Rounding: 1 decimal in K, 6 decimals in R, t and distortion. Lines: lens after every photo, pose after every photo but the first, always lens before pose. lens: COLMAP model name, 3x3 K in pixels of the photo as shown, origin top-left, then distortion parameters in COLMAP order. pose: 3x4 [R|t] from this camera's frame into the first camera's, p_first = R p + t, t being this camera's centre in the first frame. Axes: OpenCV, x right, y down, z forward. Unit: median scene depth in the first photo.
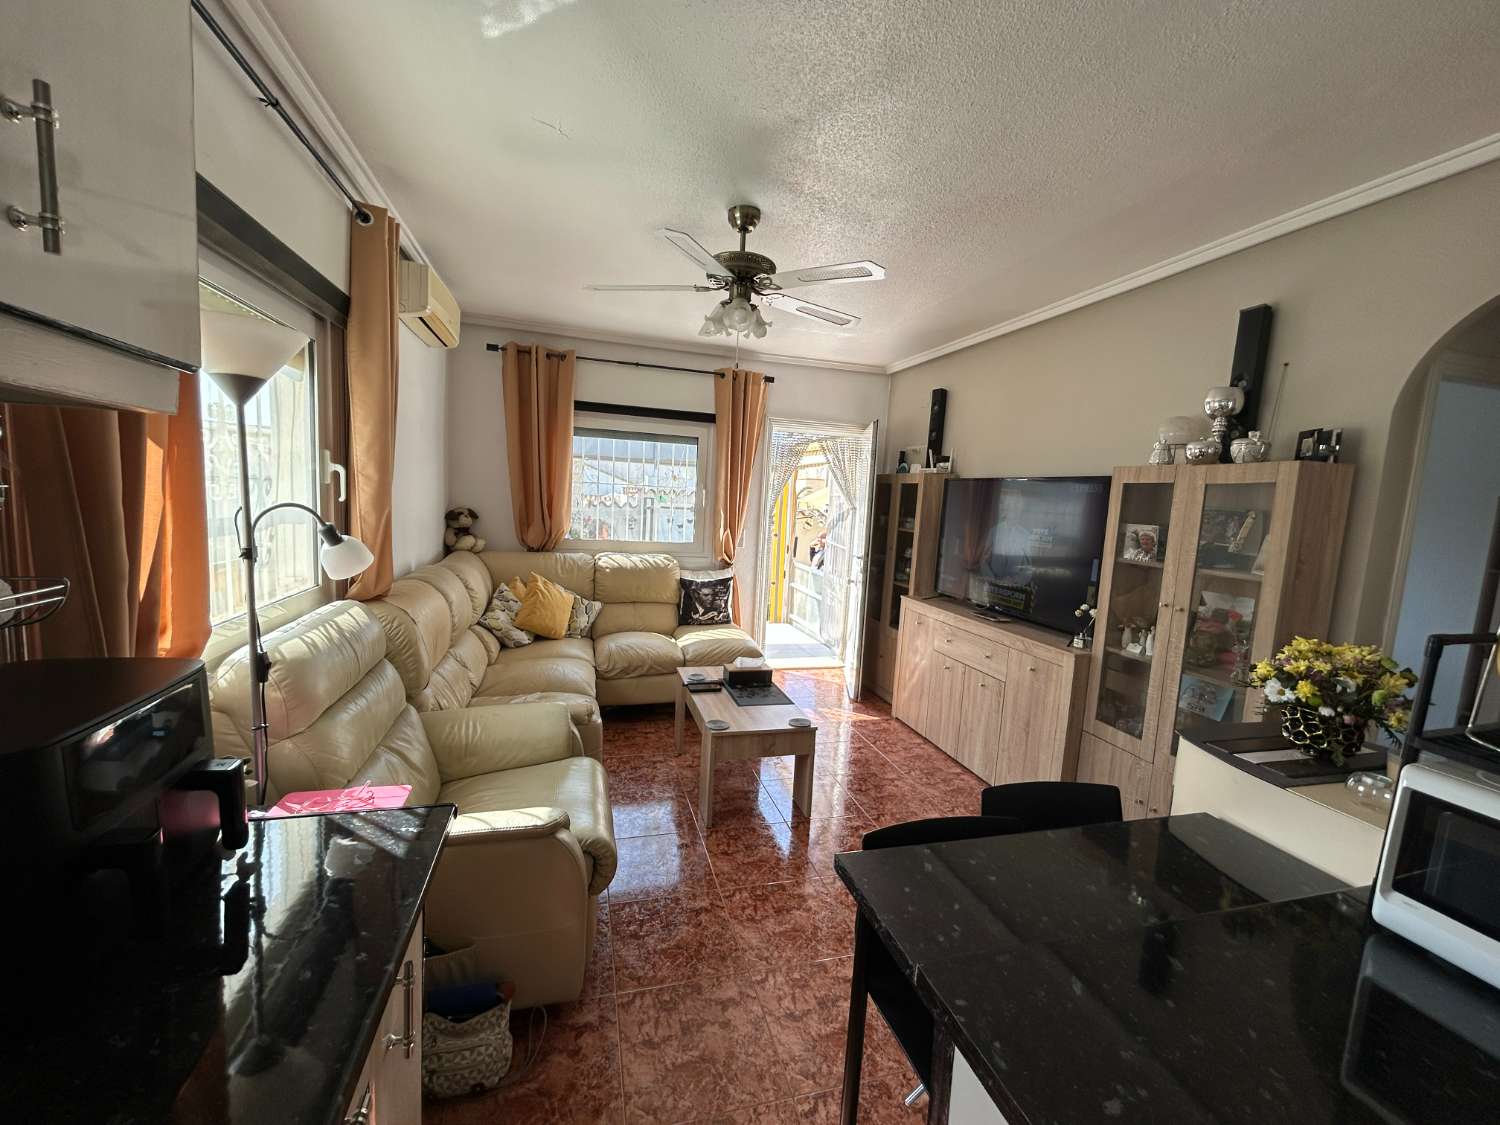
lens RADIAL K [[605.6, 0, 747.7], [0, 605.6, 562.4], [0, 0, 1]] dist [-0.000707, 0.000115]
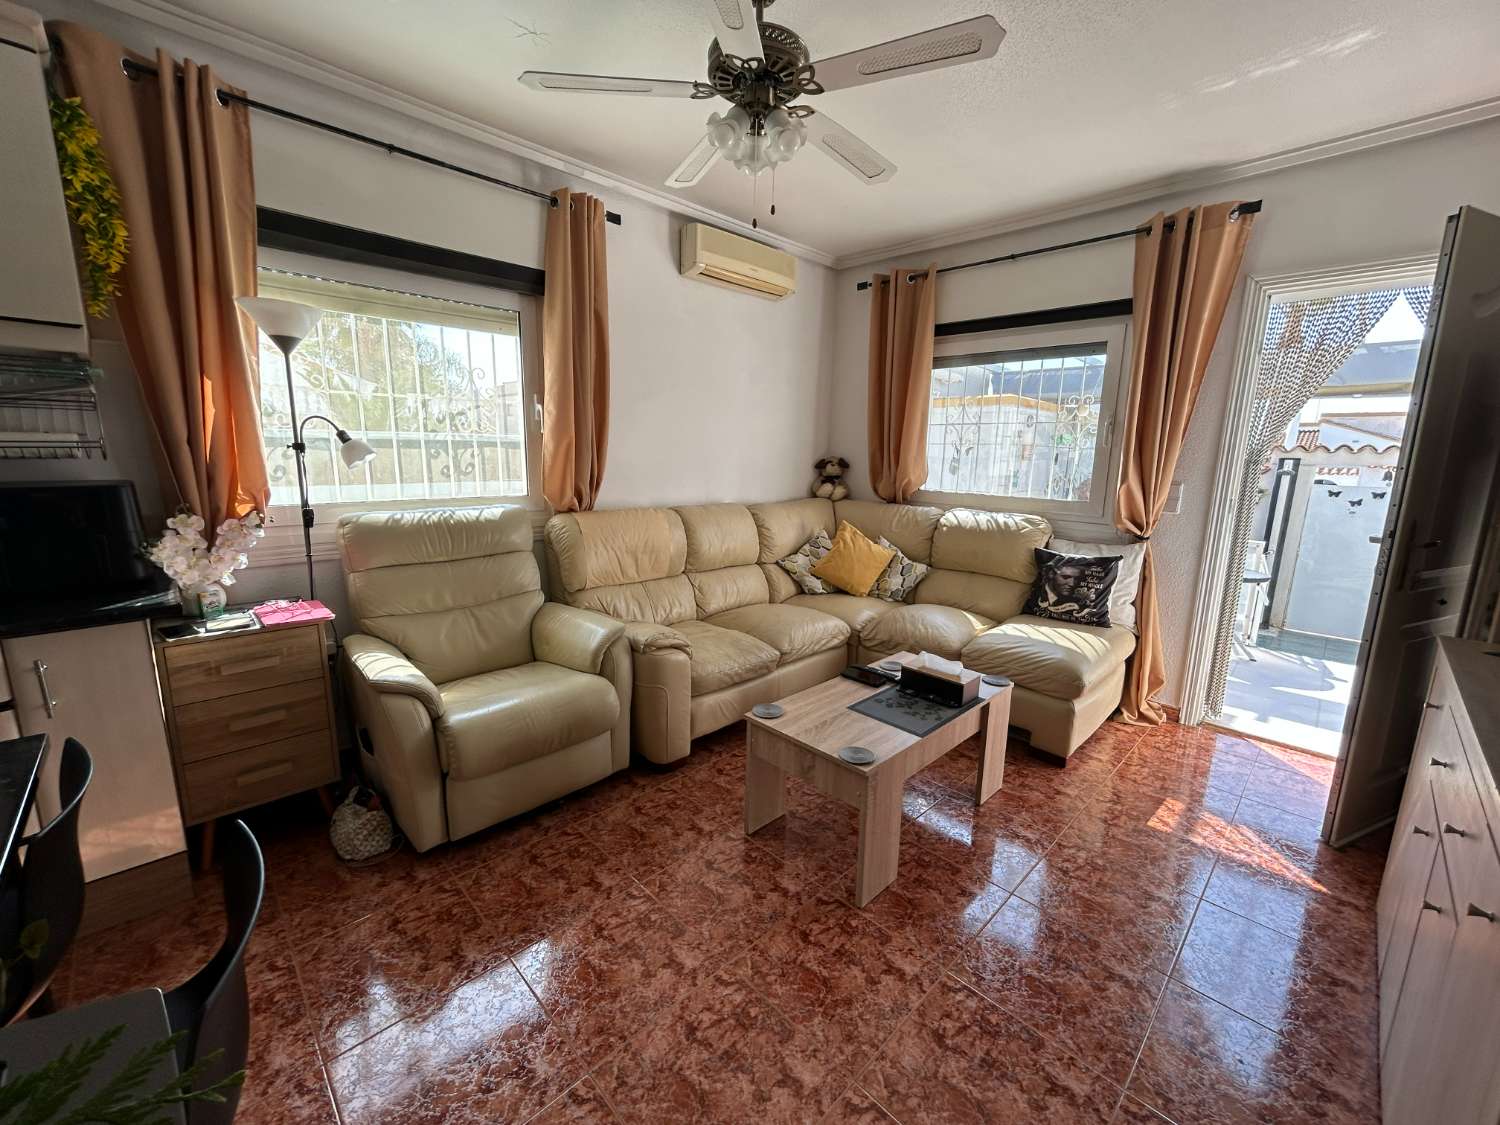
lens RADIAL K [[605.6, 0, 749.3], [0, 605.6, 564.8], [0, 0, 1]] dist [-0.000707, 0.000115]
pose [[0.482817, 0.121402, -0.867265, 0.356723], [-0.090083, 0.991976, 0.088708, 0.012575], [0.871076, 0.035296, 0.489879, 0.370581]]
